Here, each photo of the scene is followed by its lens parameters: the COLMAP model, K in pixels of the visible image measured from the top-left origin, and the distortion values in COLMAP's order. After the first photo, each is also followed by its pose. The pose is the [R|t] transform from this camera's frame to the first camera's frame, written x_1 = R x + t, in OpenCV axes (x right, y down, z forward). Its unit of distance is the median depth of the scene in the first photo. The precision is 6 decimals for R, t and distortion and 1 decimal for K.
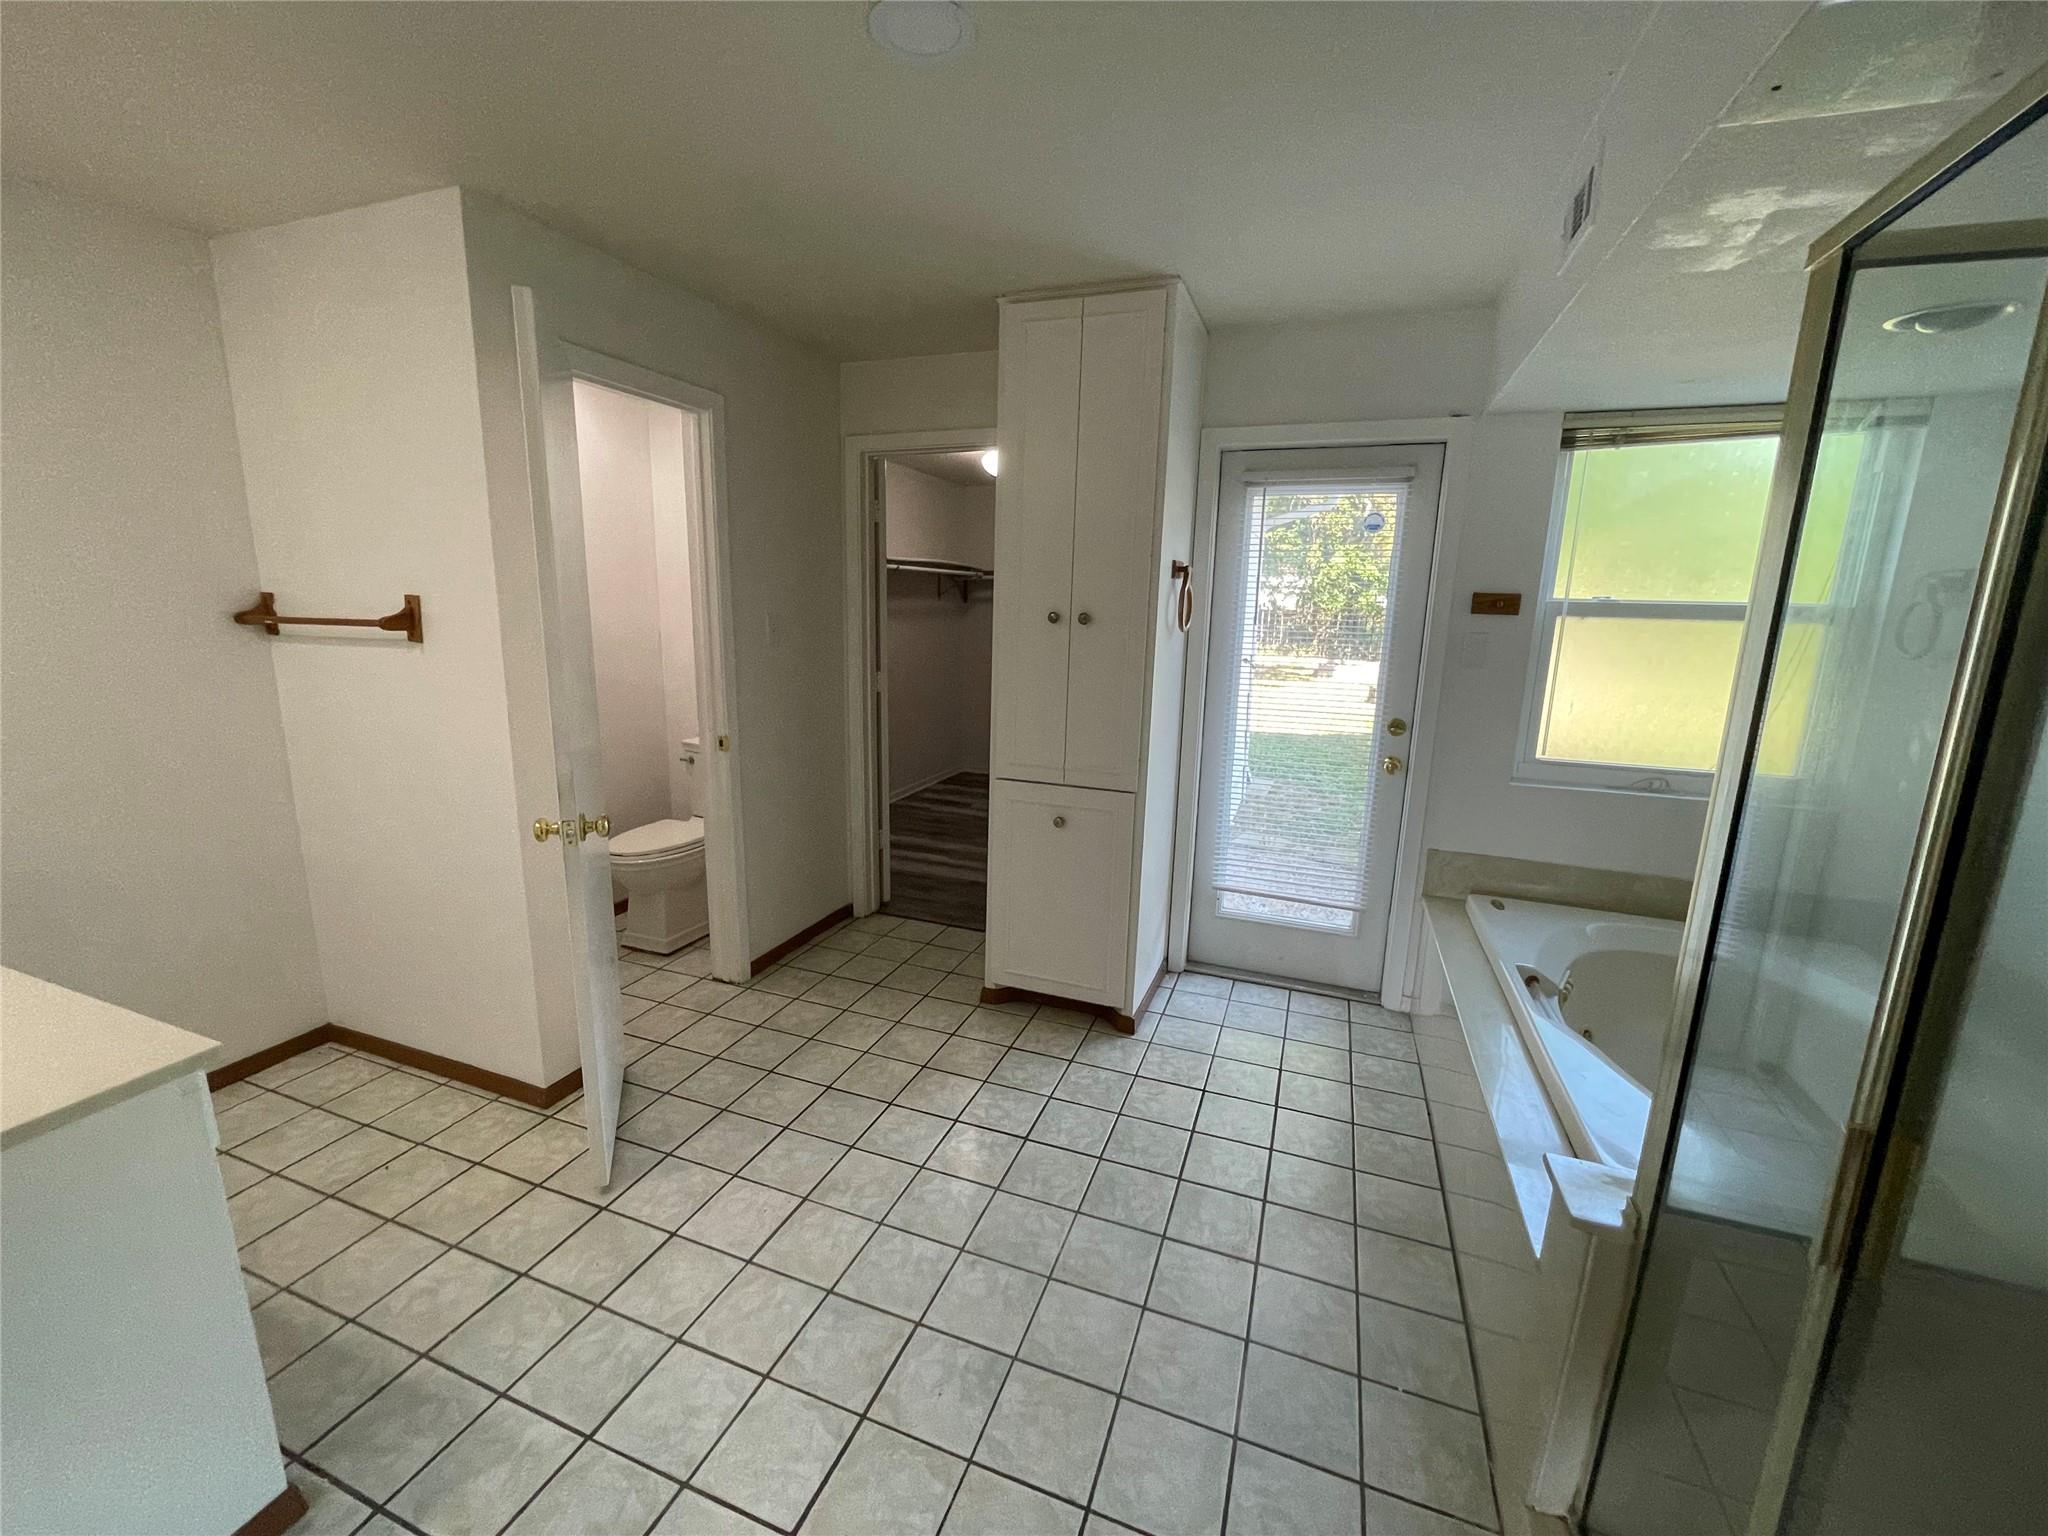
lens RADIAL K [[827.8, 0, 1026.0], [0, 827.8, 767.8], [0, 0, 1]] dist [-0.004985, -0.000317]
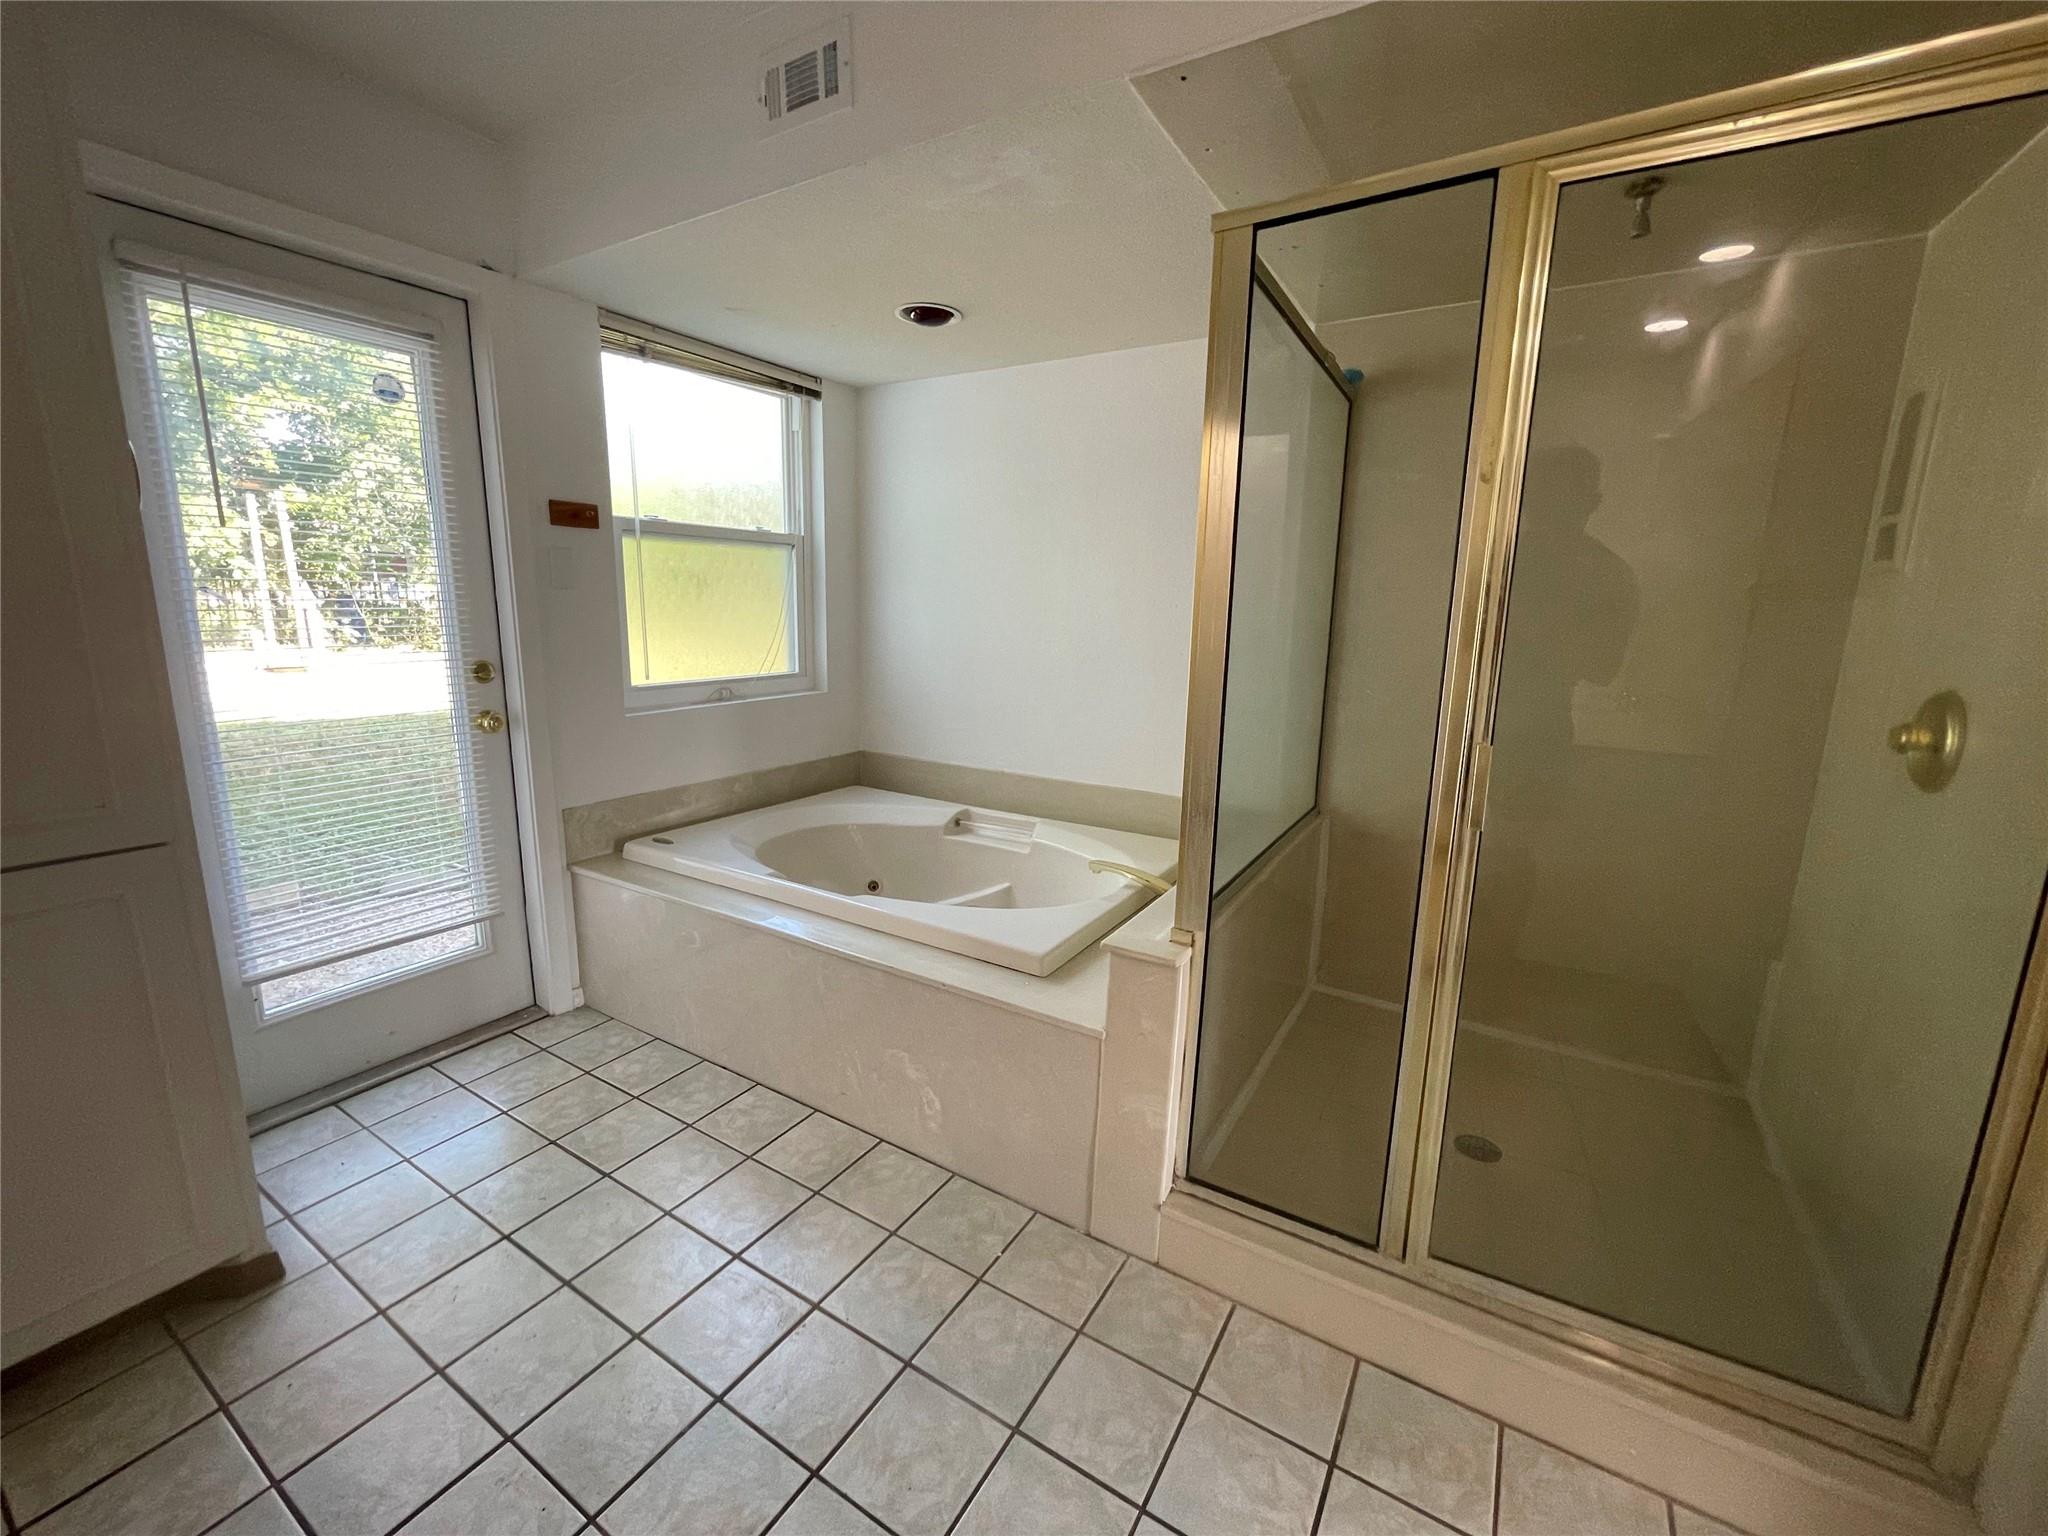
lens RADIAL K [[827.8, 0, 1023.9], [0, 827.8, 763.4], [0, 0, 1]] dist [-0.004985, -0.000317]
pose [[0.195924, -0.212181, 0.957389, -0.221178], [0.184604, 0.966835, 0.176496, -0.009948], [-0.963086, 0.142158, 0.228595, 0.357406]]
